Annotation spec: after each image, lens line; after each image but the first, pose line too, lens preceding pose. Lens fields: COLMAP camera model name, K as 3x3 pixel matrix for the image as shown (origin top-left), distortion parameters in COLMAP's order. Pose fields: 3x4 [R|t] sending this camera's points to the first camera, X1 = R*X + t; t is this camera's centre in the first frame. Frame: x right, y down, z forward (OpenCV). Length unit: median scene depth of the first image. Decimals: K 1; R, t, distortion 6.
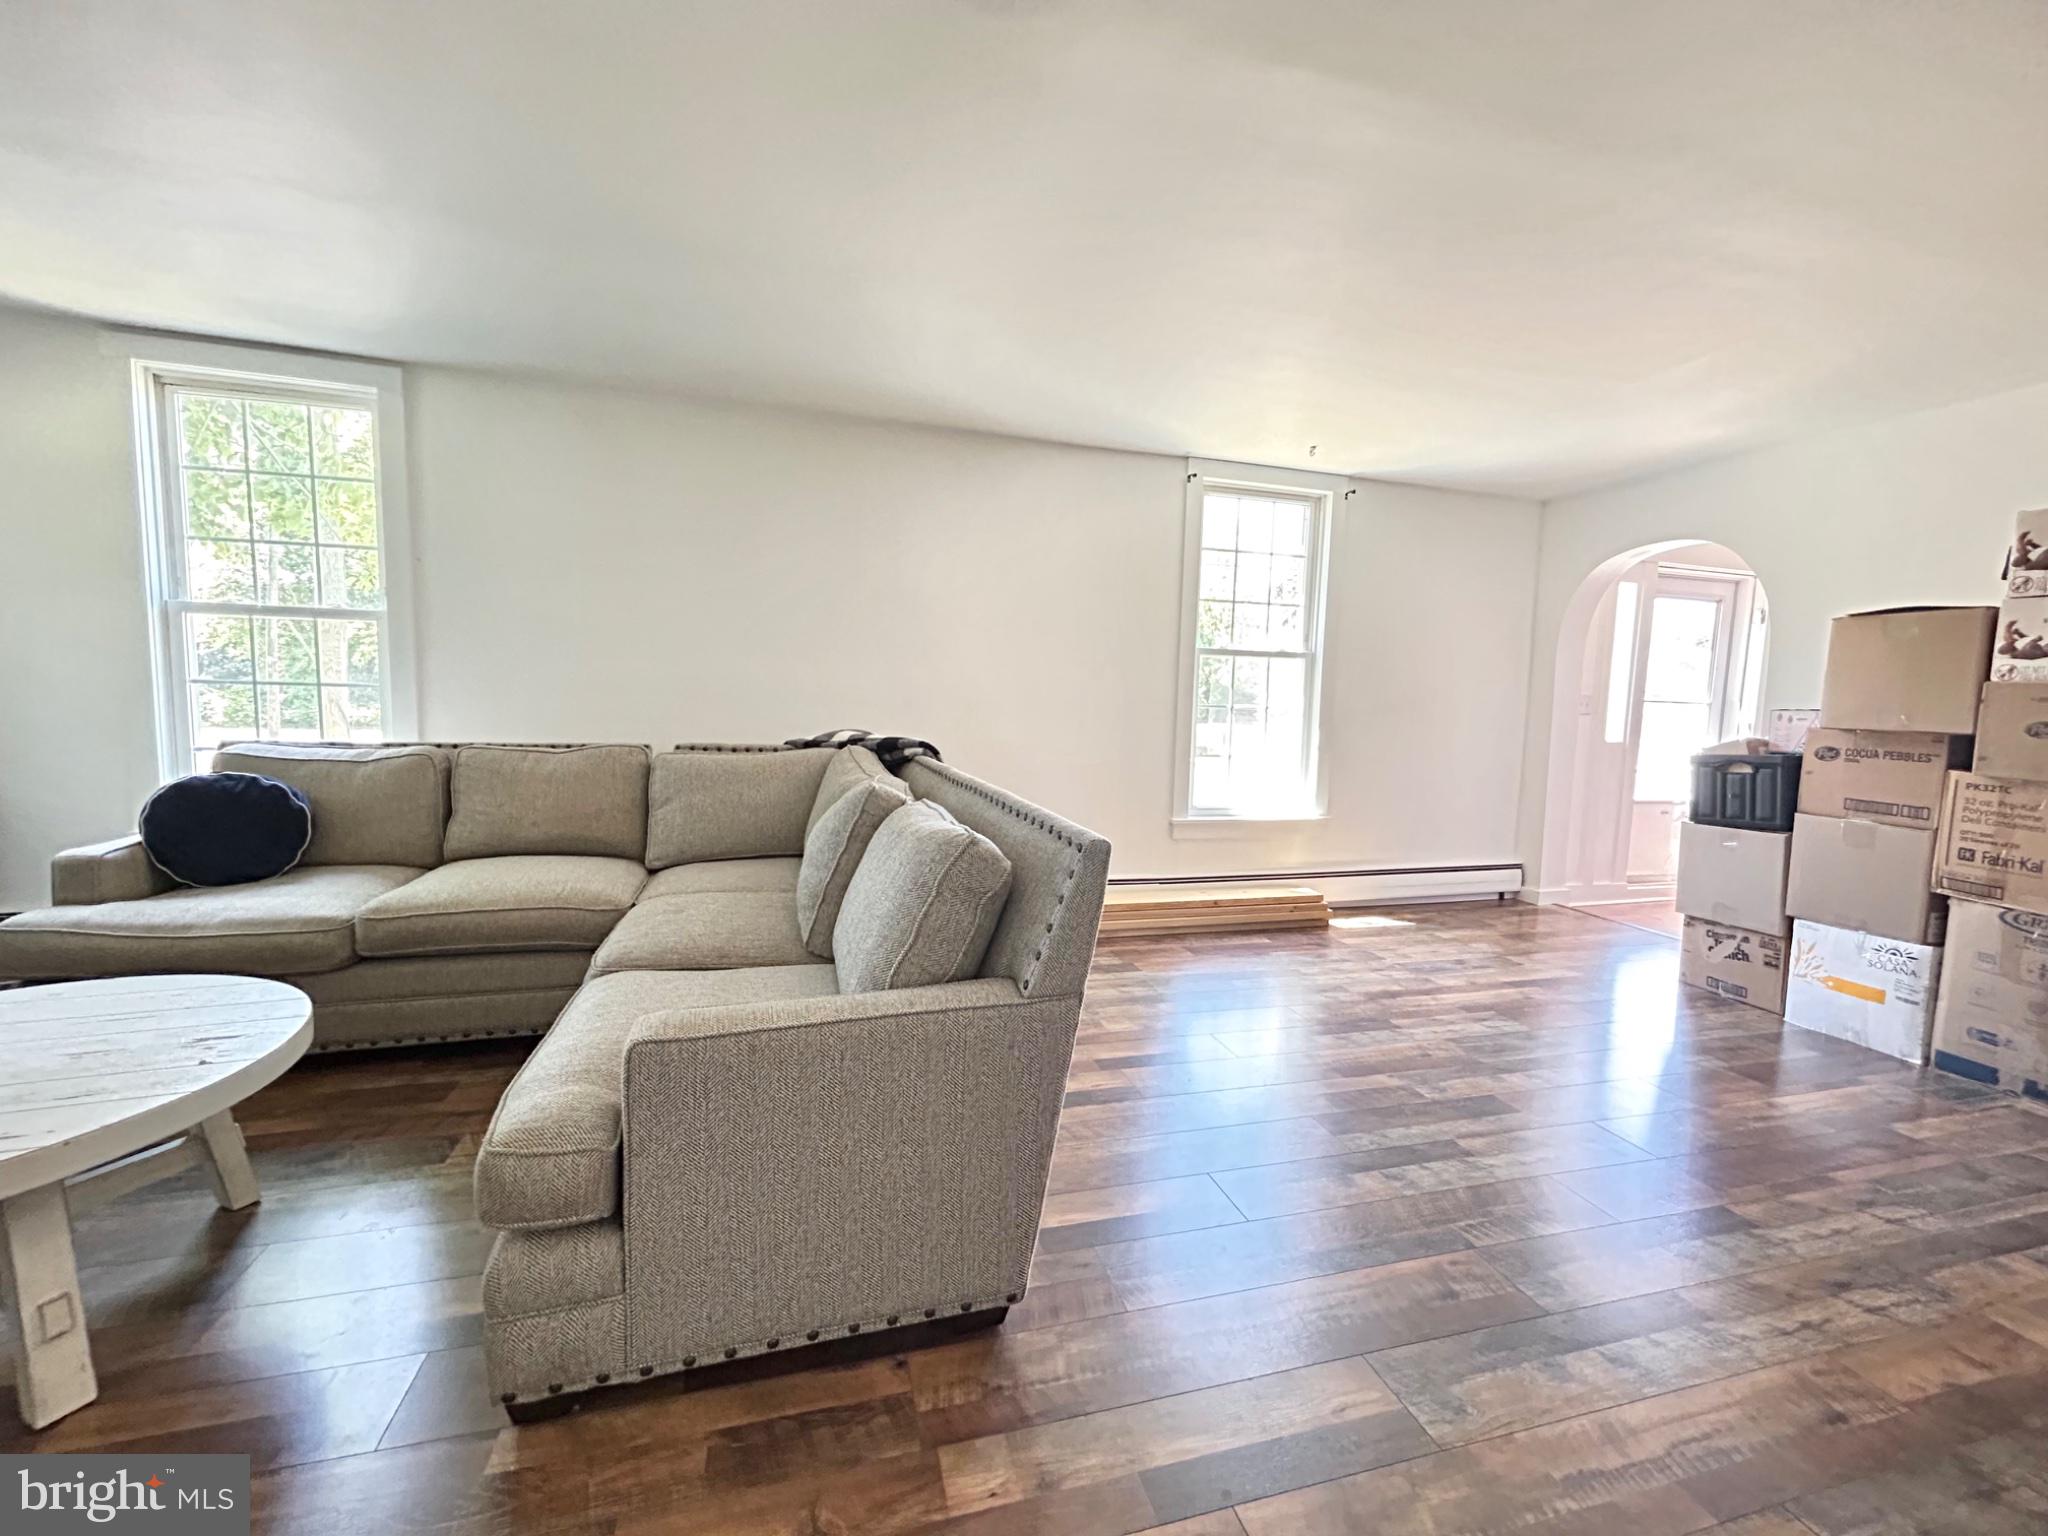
lens RADIAL K [[818.4, 0, 1012.7], [0, 818.4, 764.2], [0, 0, 1]] dist [0.009342, -0.003080]
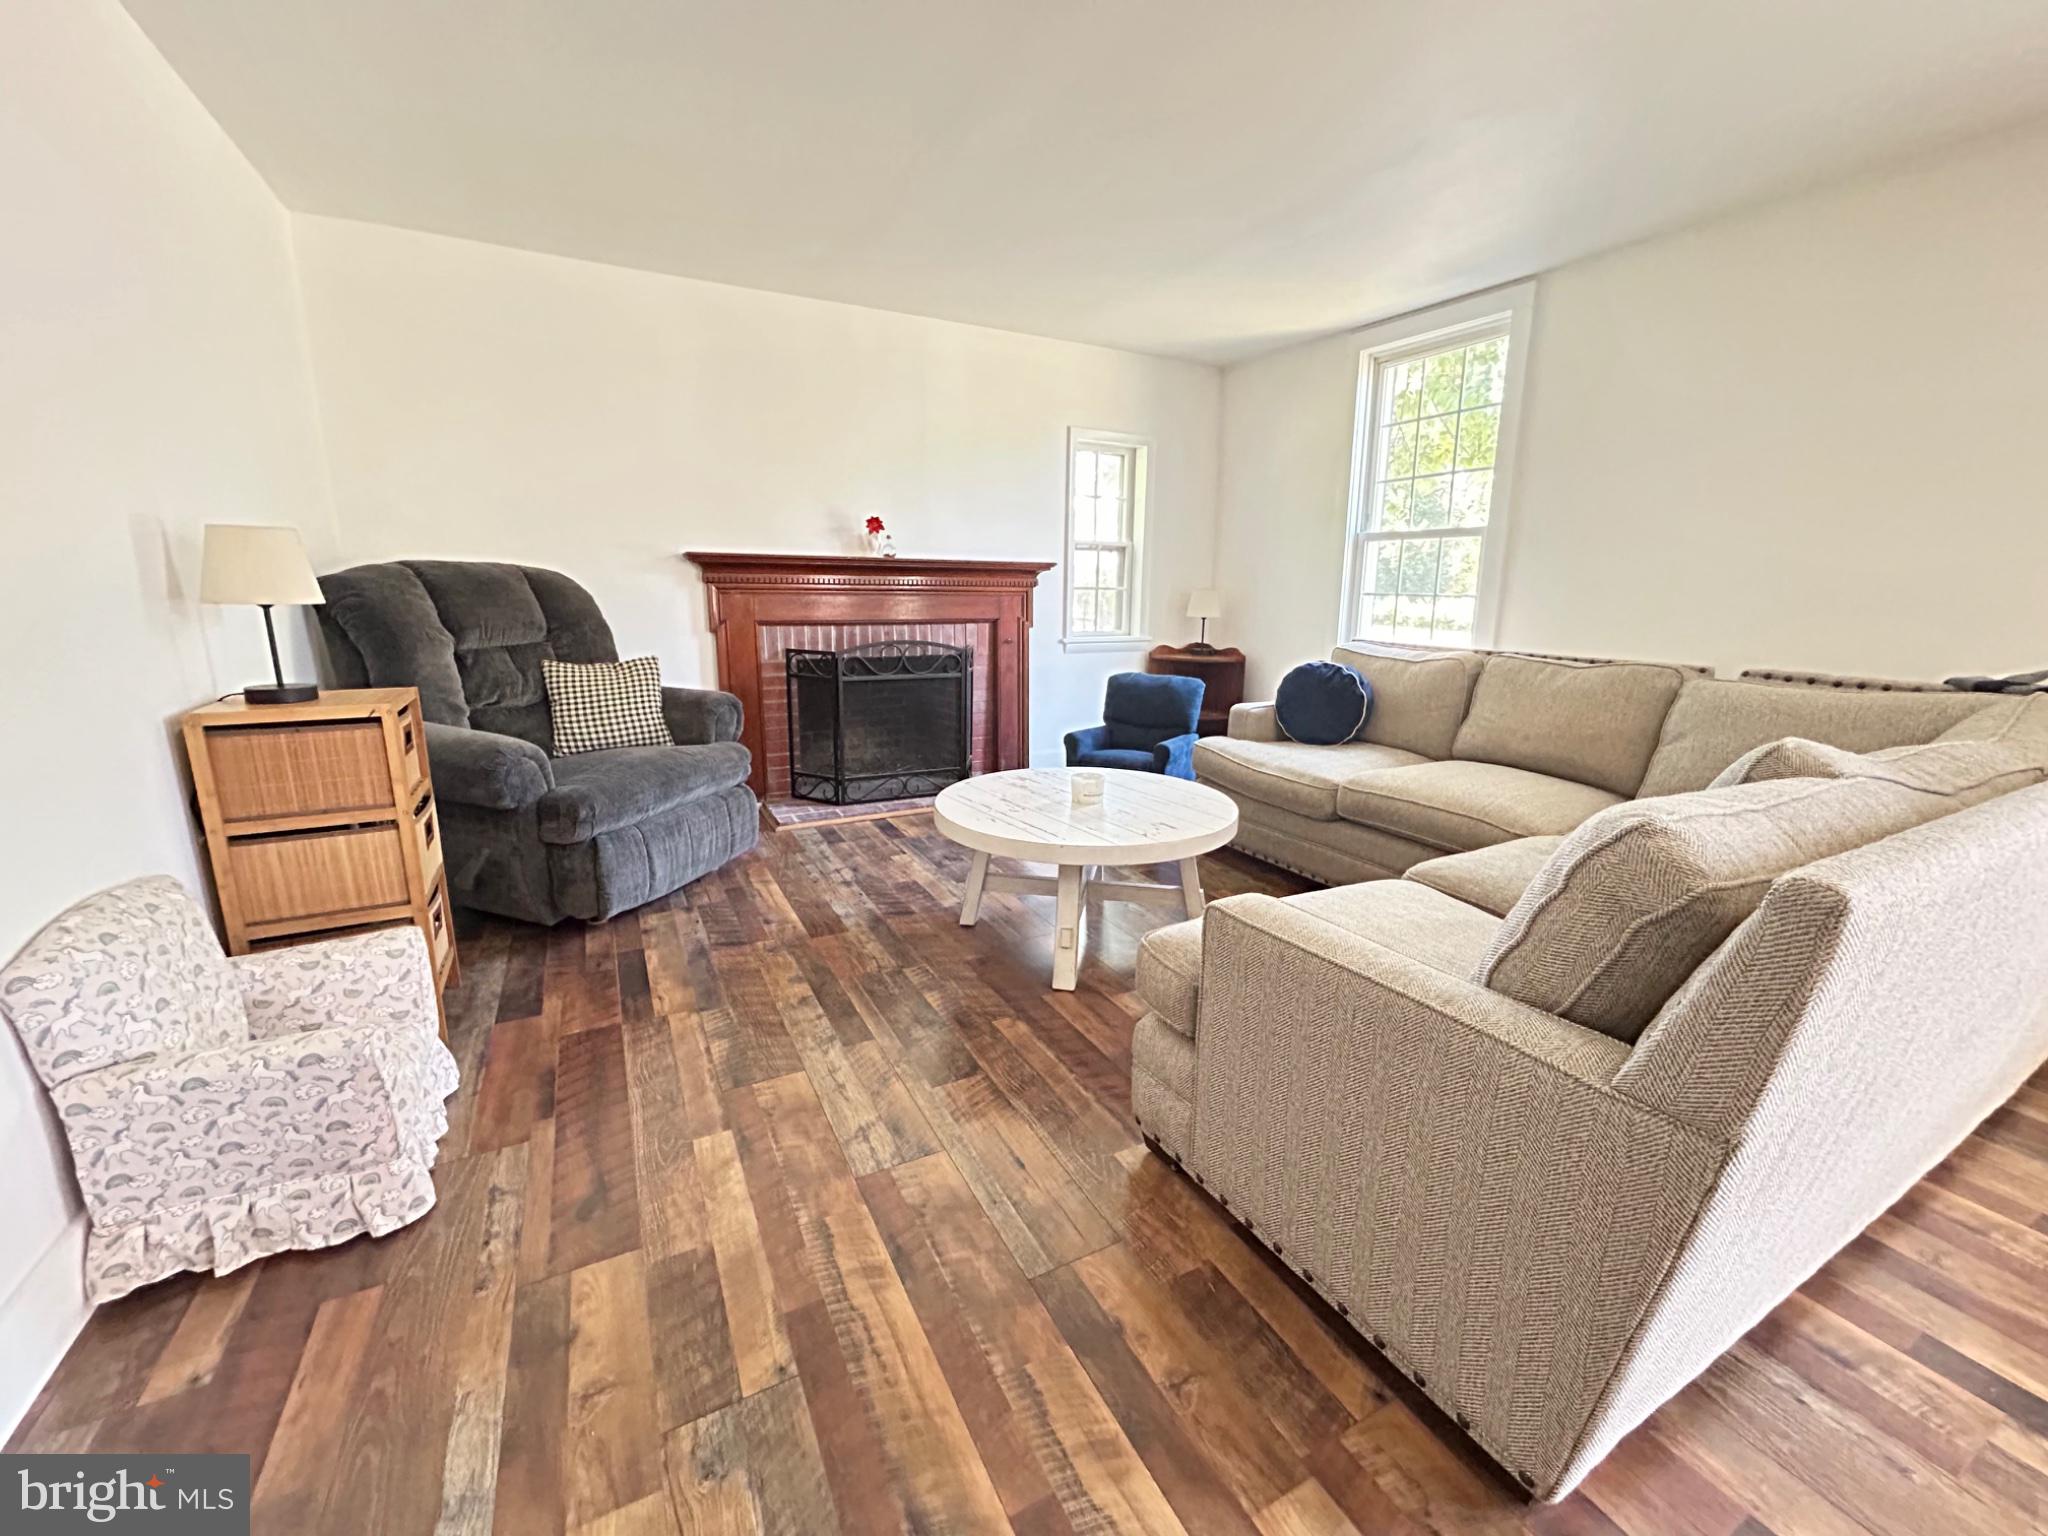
lens RADIAL K [[820.9, 0, 1018.5], [0, 820.9, 753.1], [0, 0, 1]] dist [0.002129, -0.000349]
pose [[0.216716, 0.175113, -0.960401, 0.283337], [-0.088270, 0.983266, 0.159364, -0.014756], [0.972236, 0.050238, 0.228546, 0.241519]]
